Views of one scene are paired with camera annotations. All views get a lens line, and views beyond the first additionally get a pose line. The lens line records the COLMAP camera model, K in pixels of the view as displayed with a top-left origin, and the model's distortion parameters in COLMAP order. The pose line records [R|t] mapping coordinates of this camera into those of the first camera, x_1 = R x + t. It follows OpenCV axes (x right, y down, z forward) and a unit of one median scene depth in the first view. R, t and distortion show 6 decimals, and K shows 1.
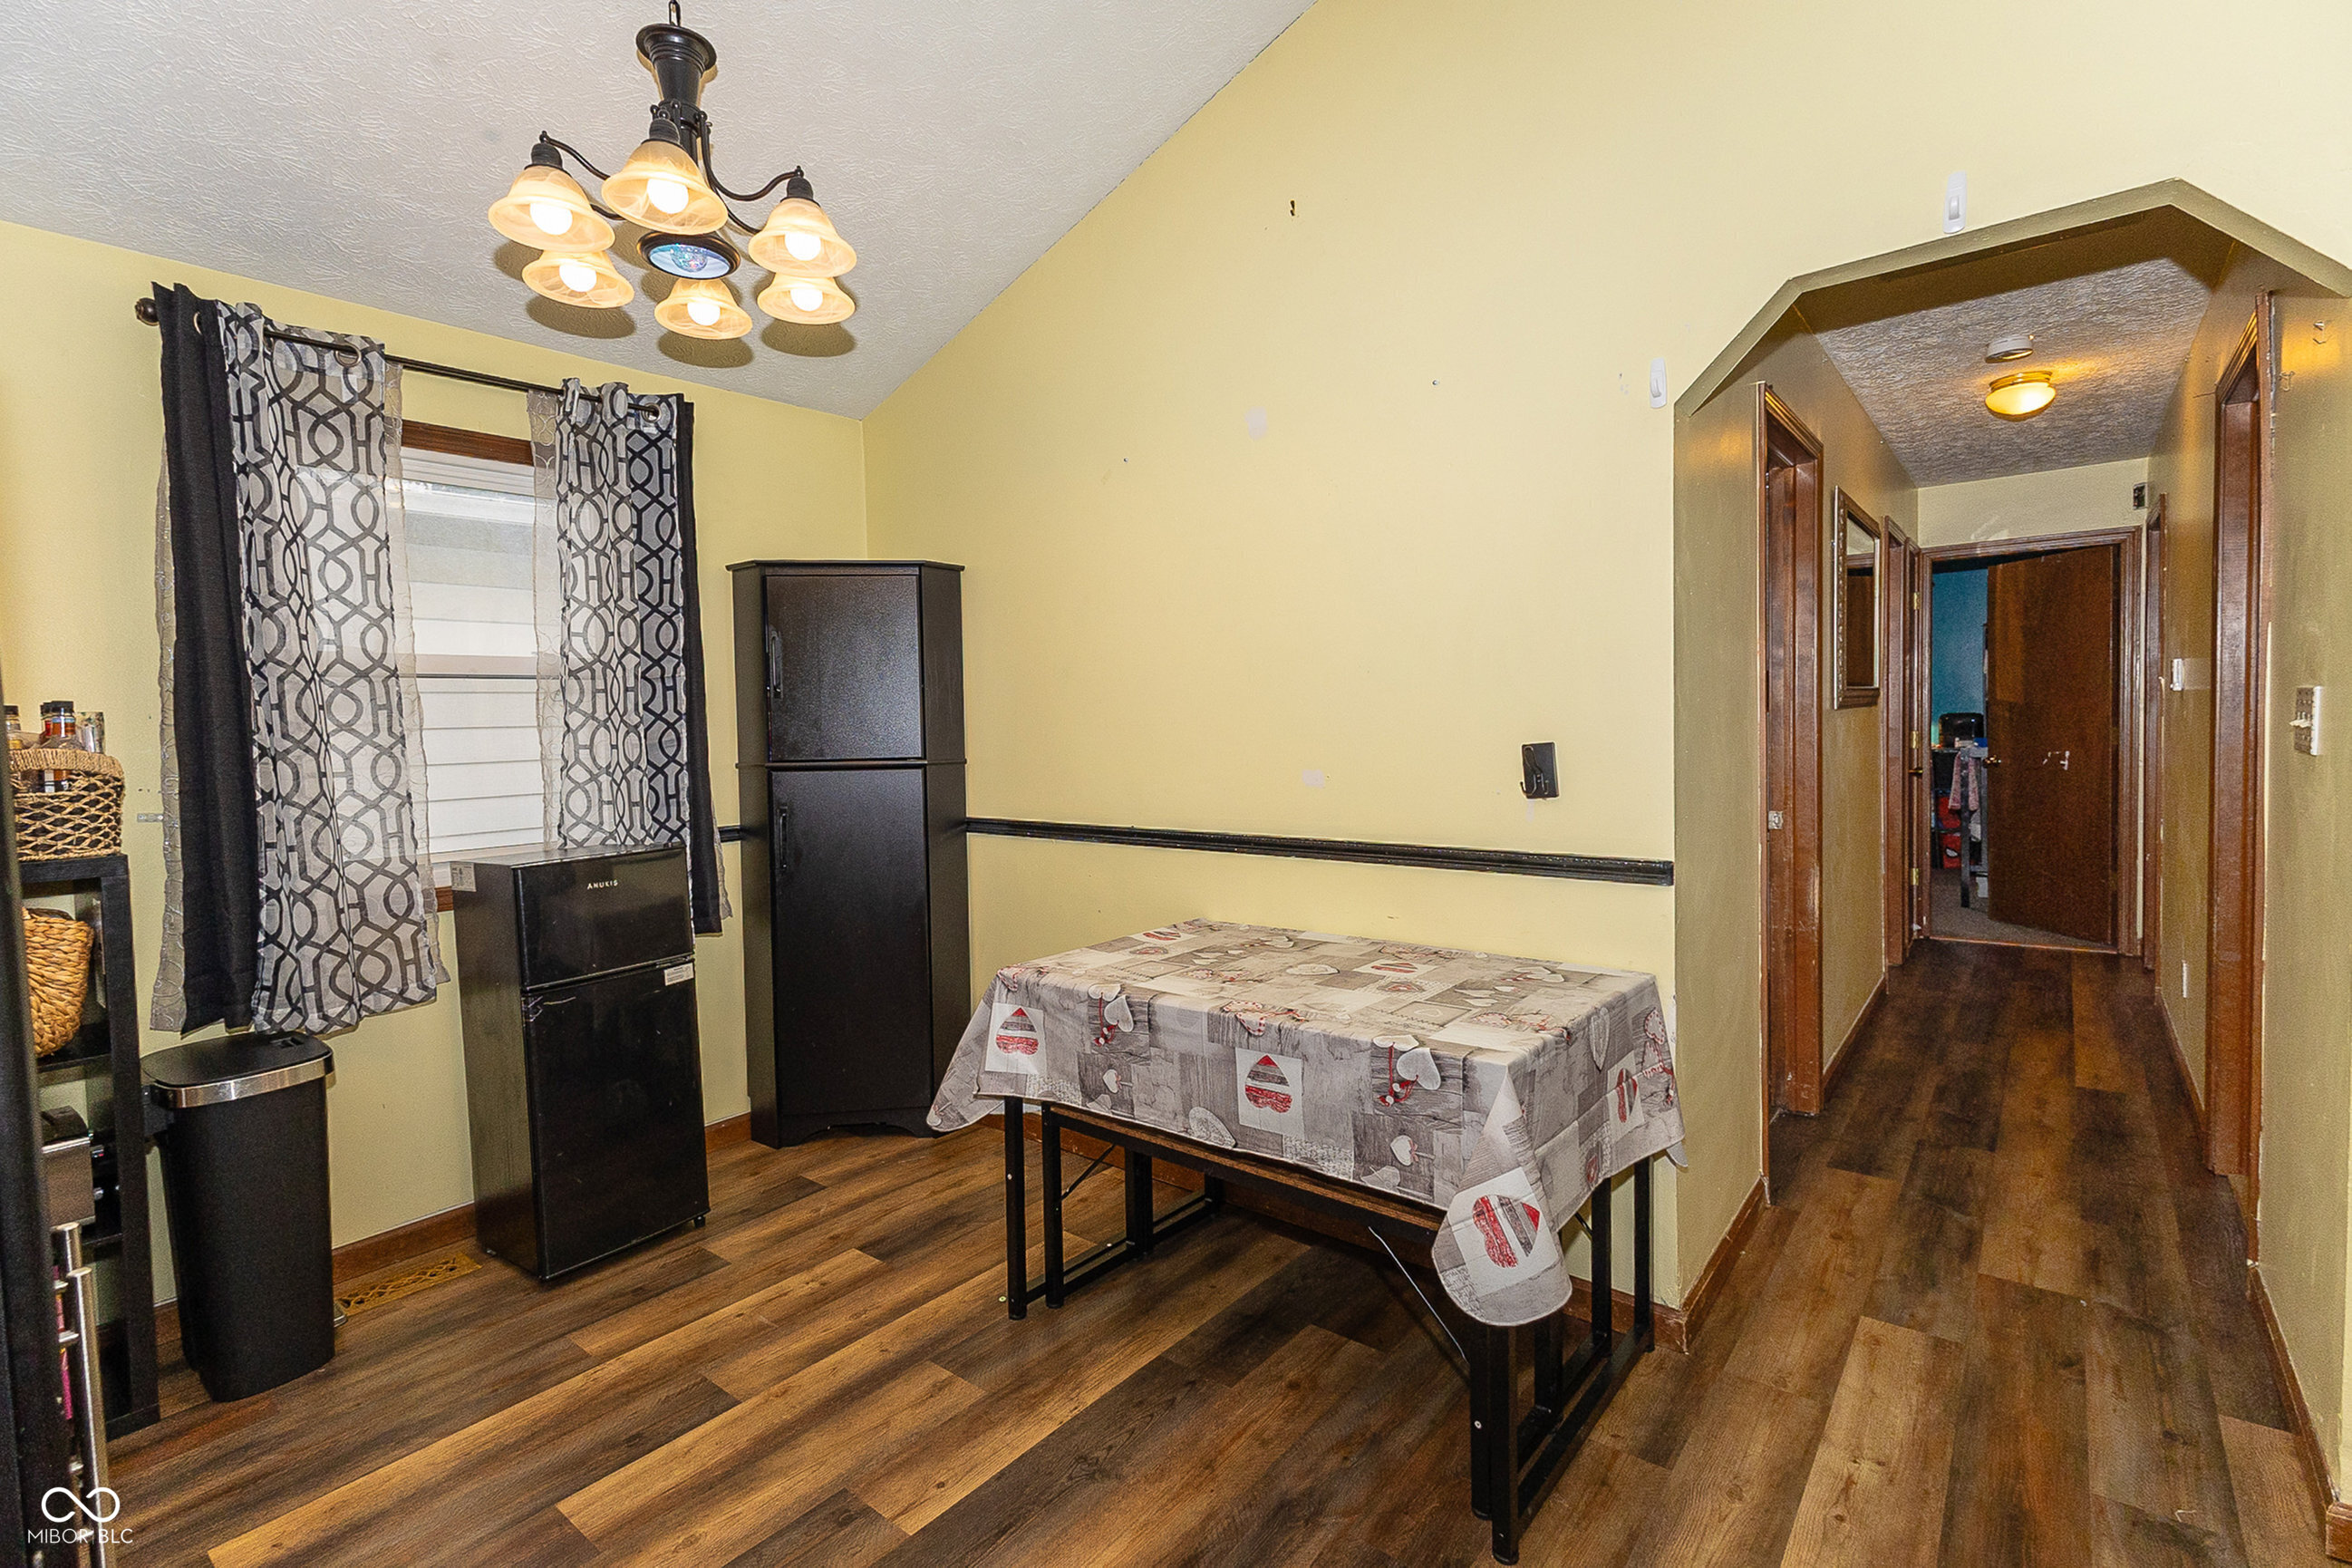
lens RADIAL K [[1090.1, 0, 1164.0], [0, 1090.1, 768.8], [0, 0, 1]] dist [0.020148, -0.005144]
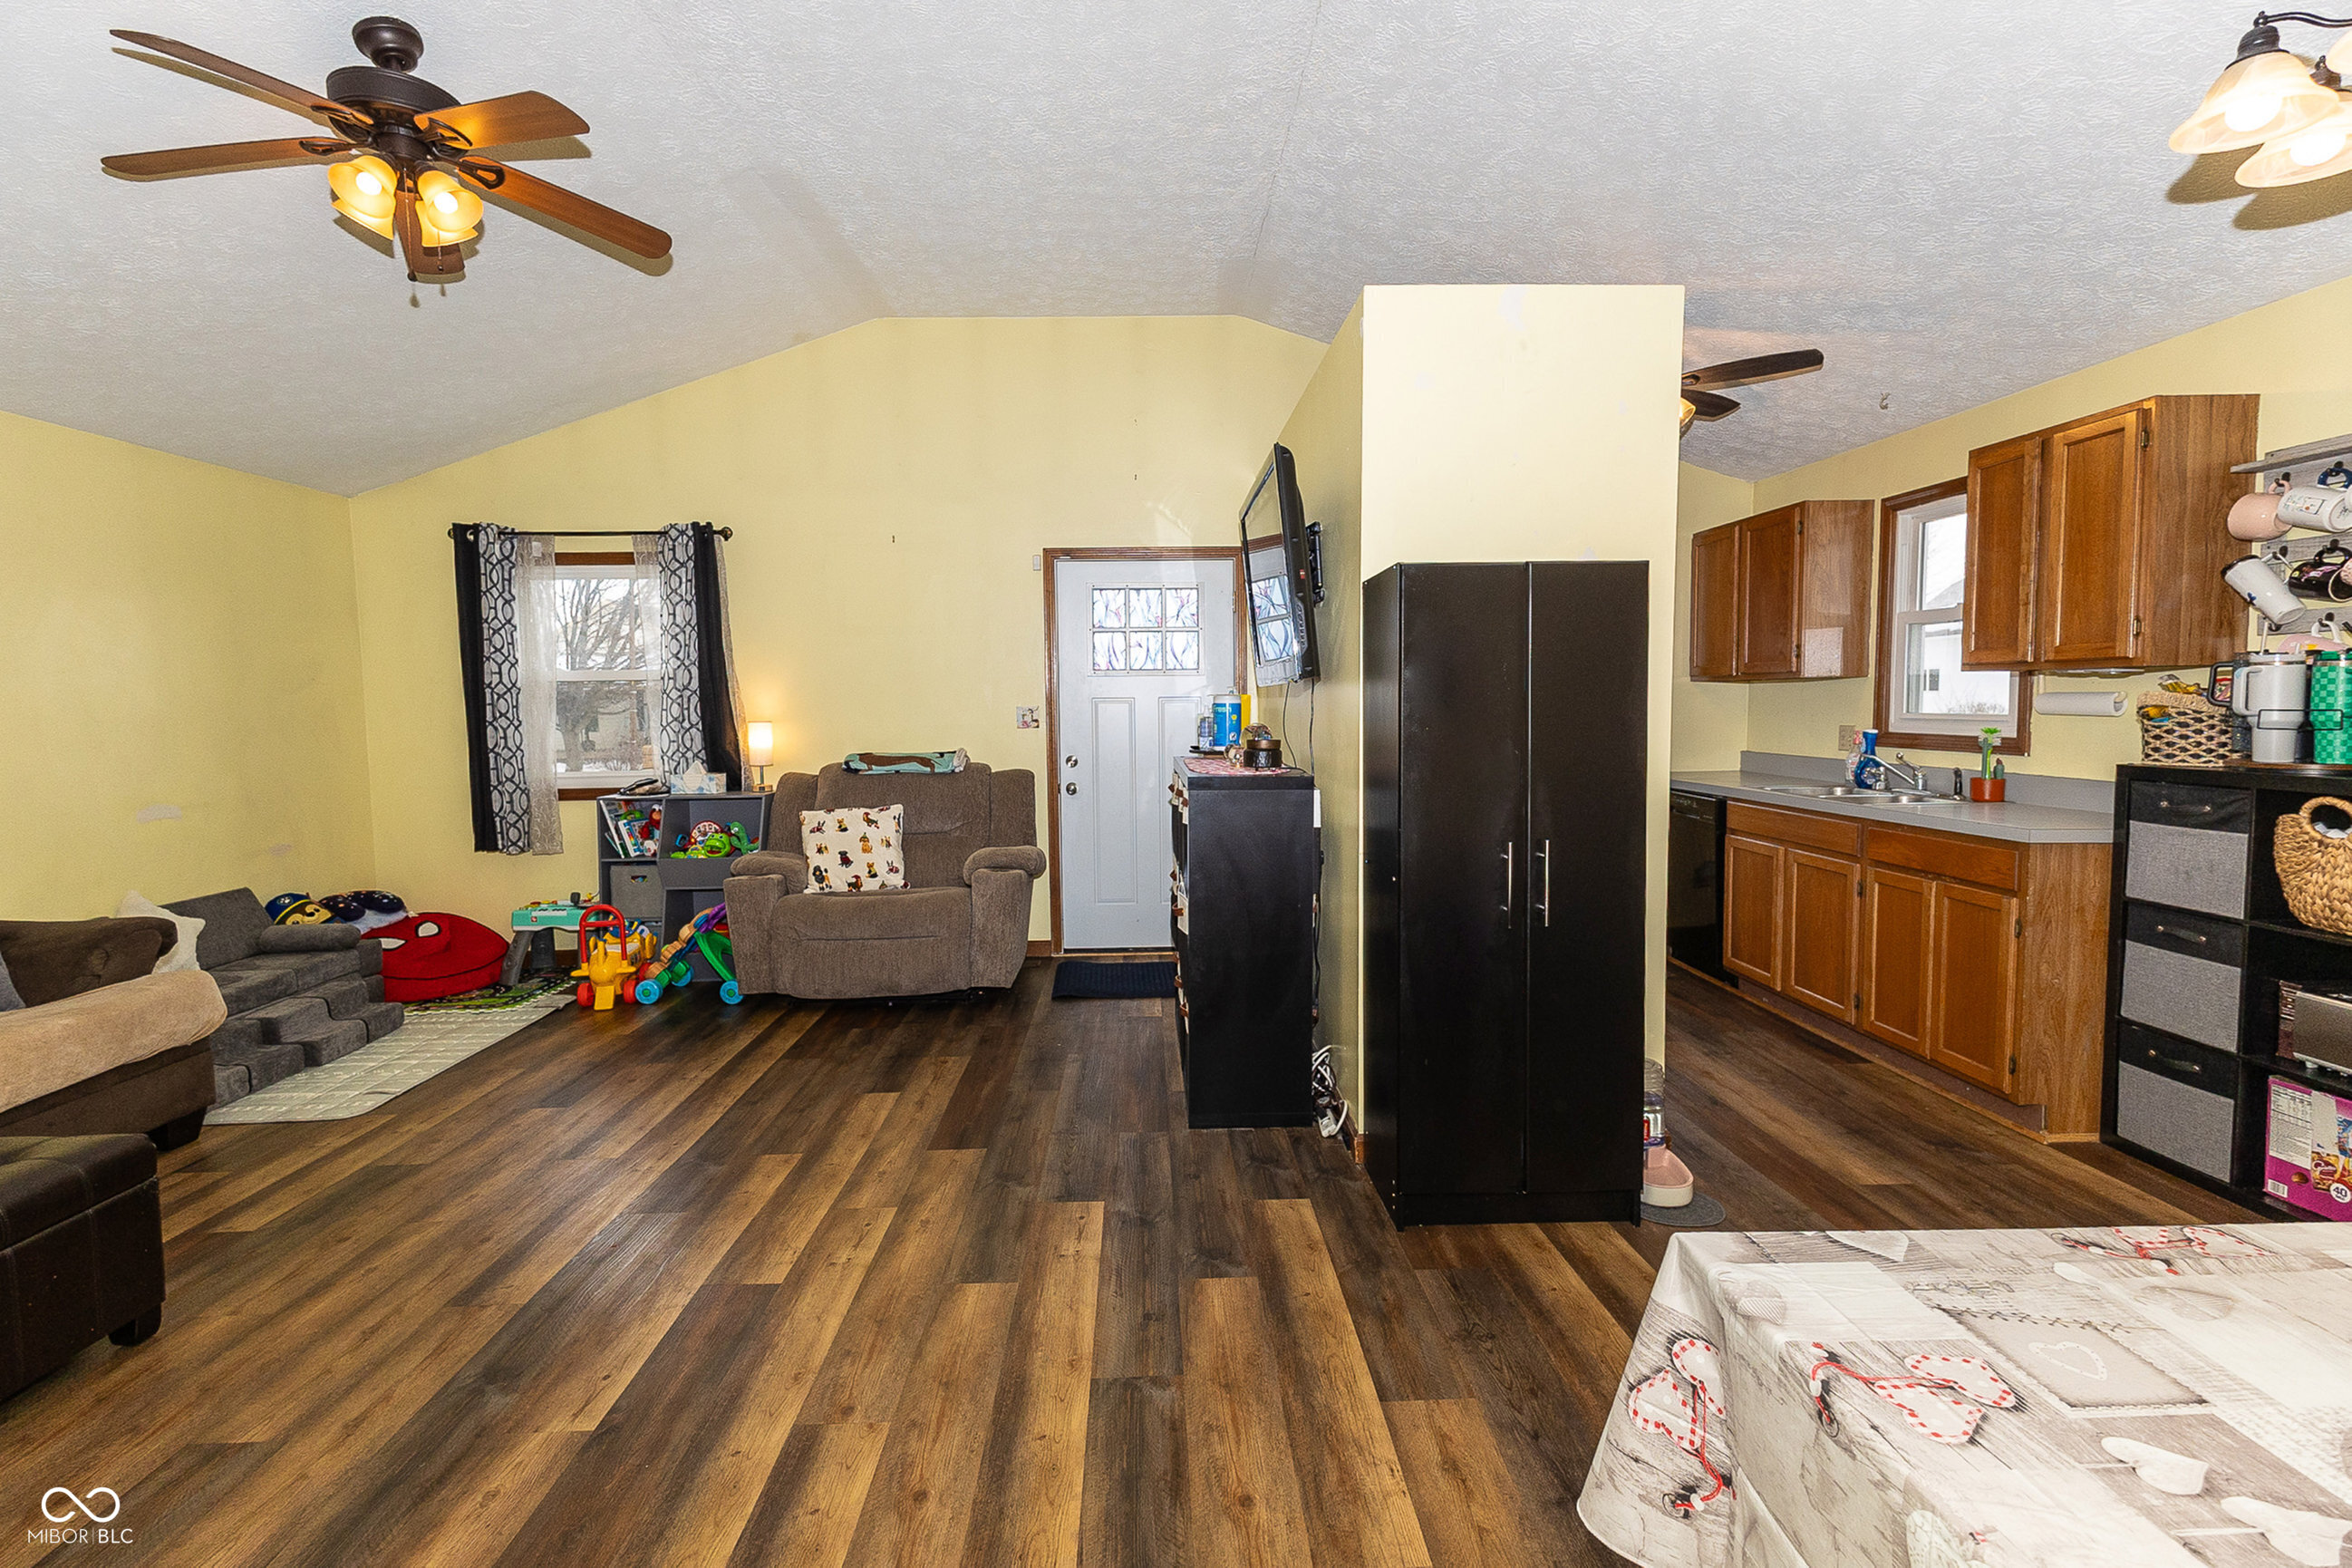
lens RADIAL K [[1090.1, 0, 1171.4], [0, 1090.1, 771.5], [0, 0, 1]] dist [0.020148, -0.005144]
pose [[-0.759284, 0.083830, -0.645338, 0.572481], [0.012483, 0.993362, 0.114353, -0.061353], [0.650640, 0.078770, -0.755290, 0.754176]]
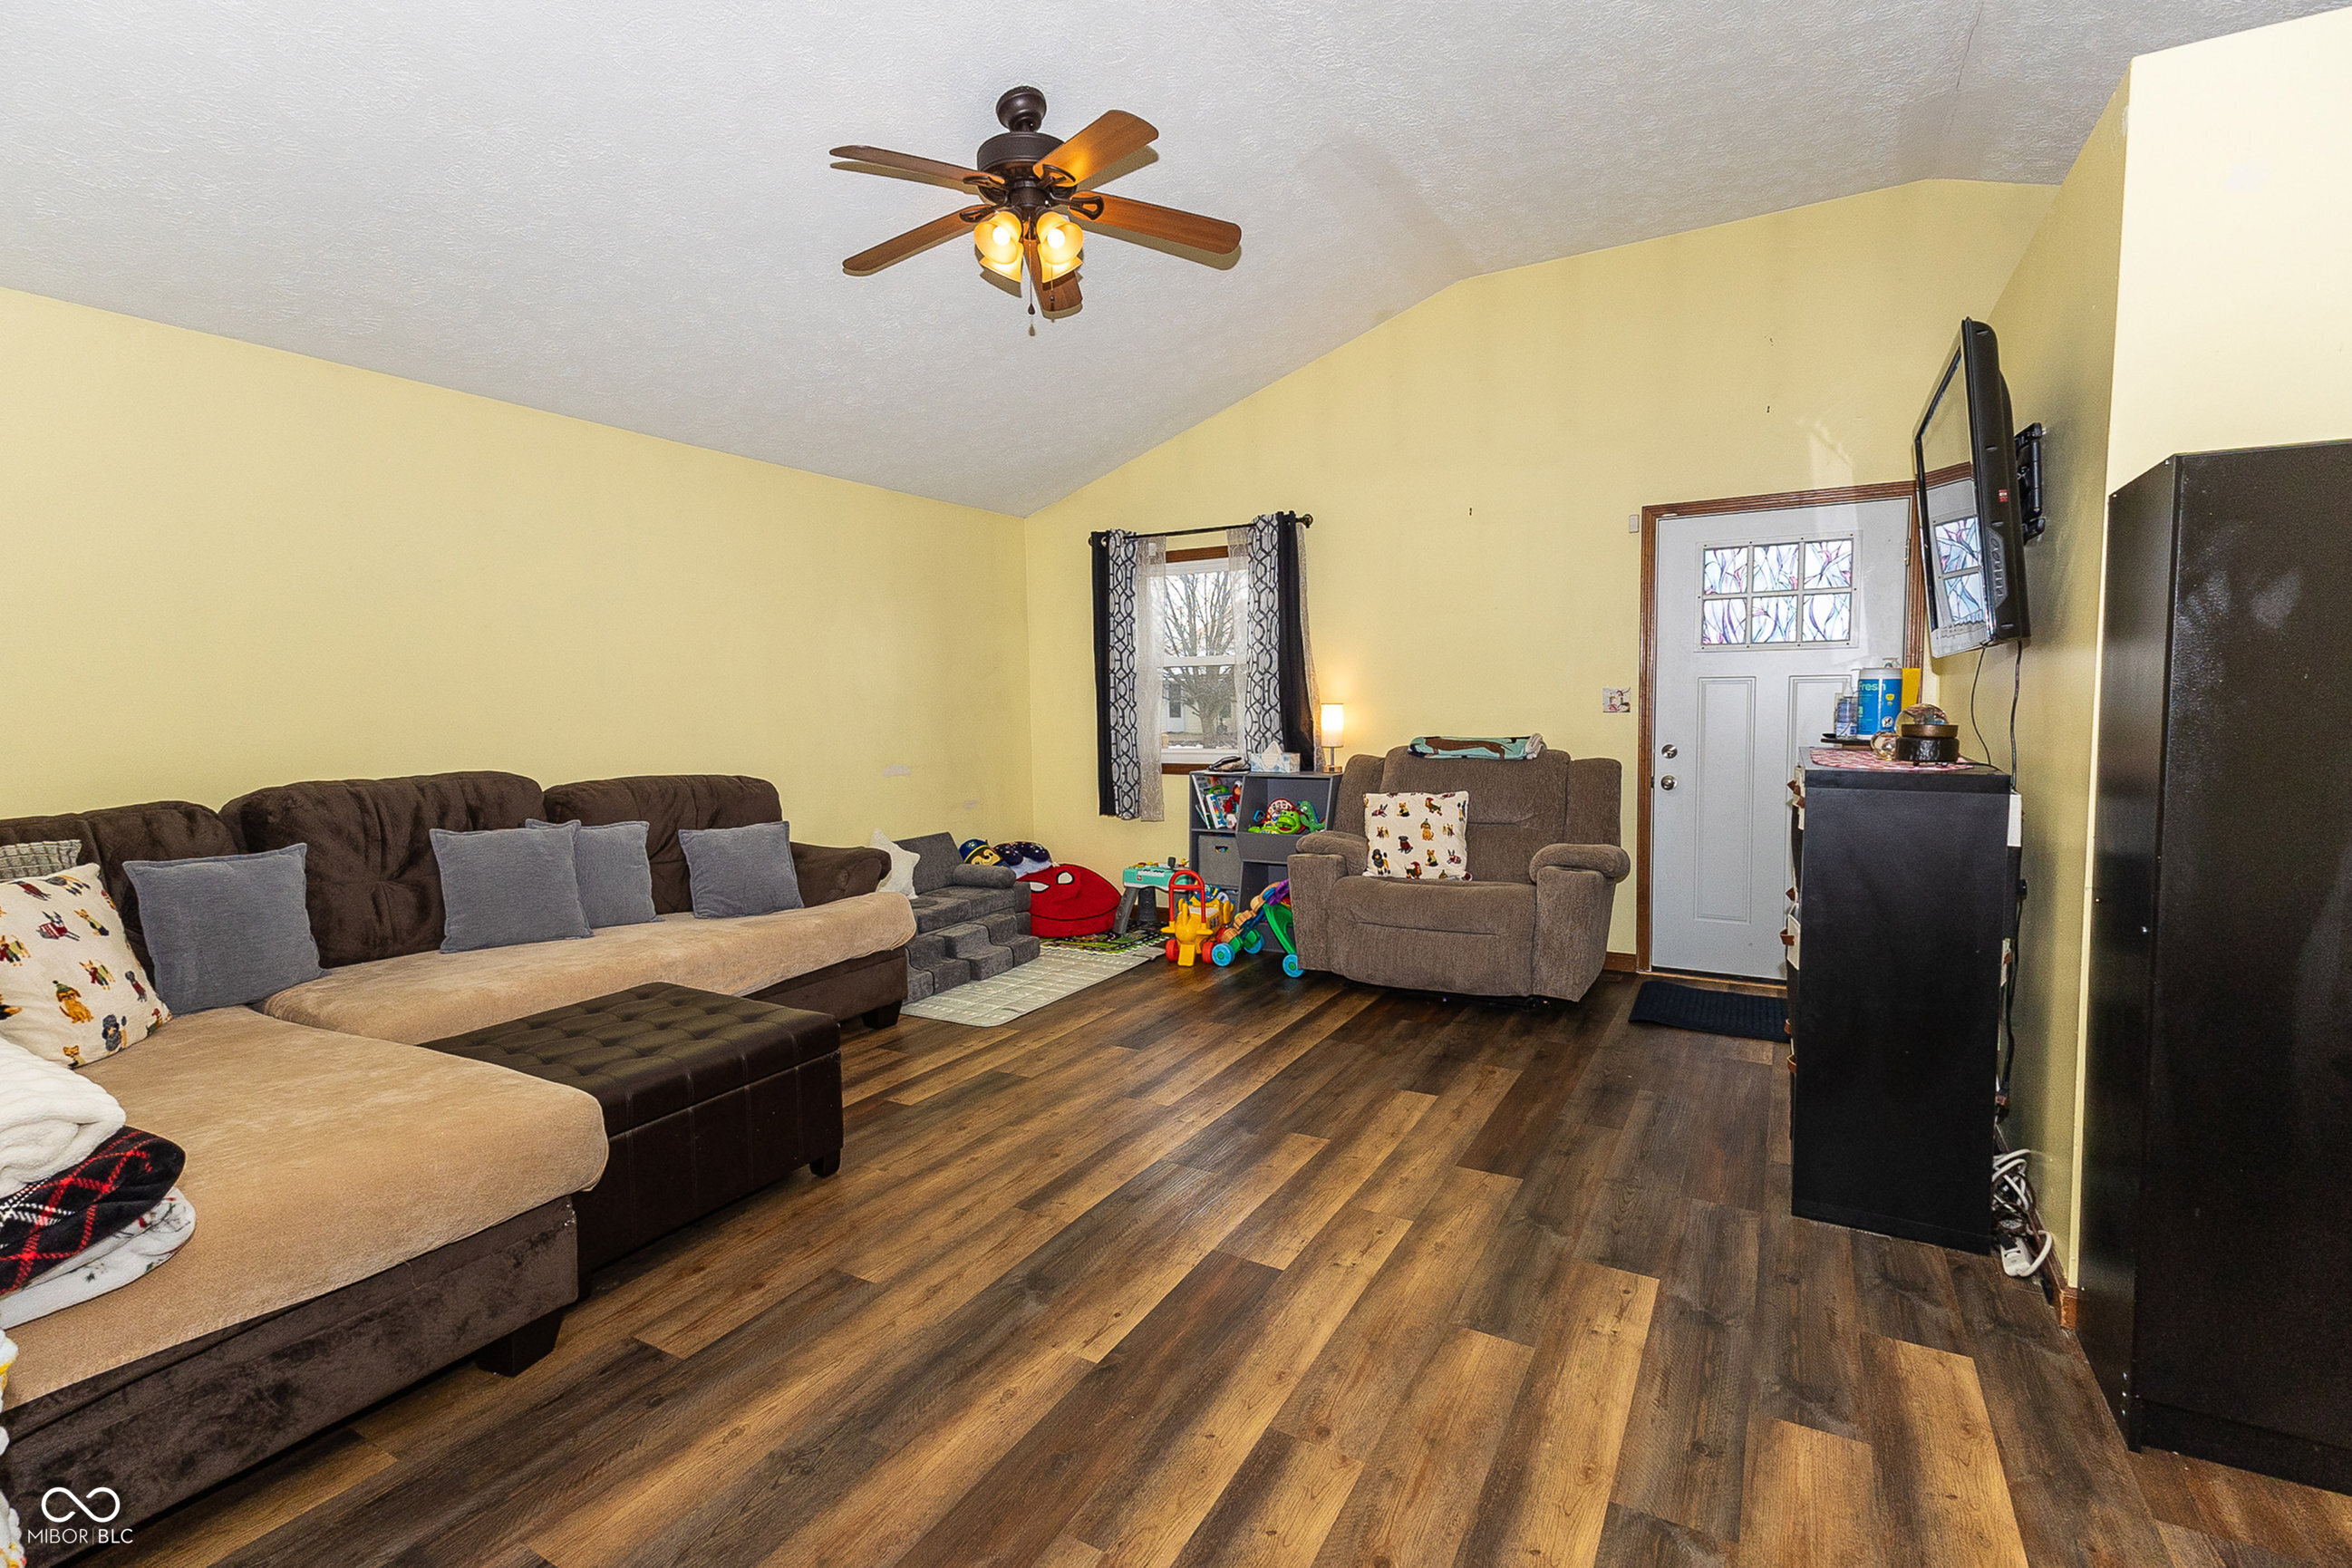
lens RADIAL K [[1090.1, 0, 1154.9], [0, 1090.1, 768.8], [0, 0, 1]] dist [0.020148, -0.005144]
pose [[-0.987648, 0.054876, -0.146768, 0.480115], [0.039330, 0.993502, 0.106802, -0.042873], [0.151675, 0.099710, -0.983388, 0.707242]]
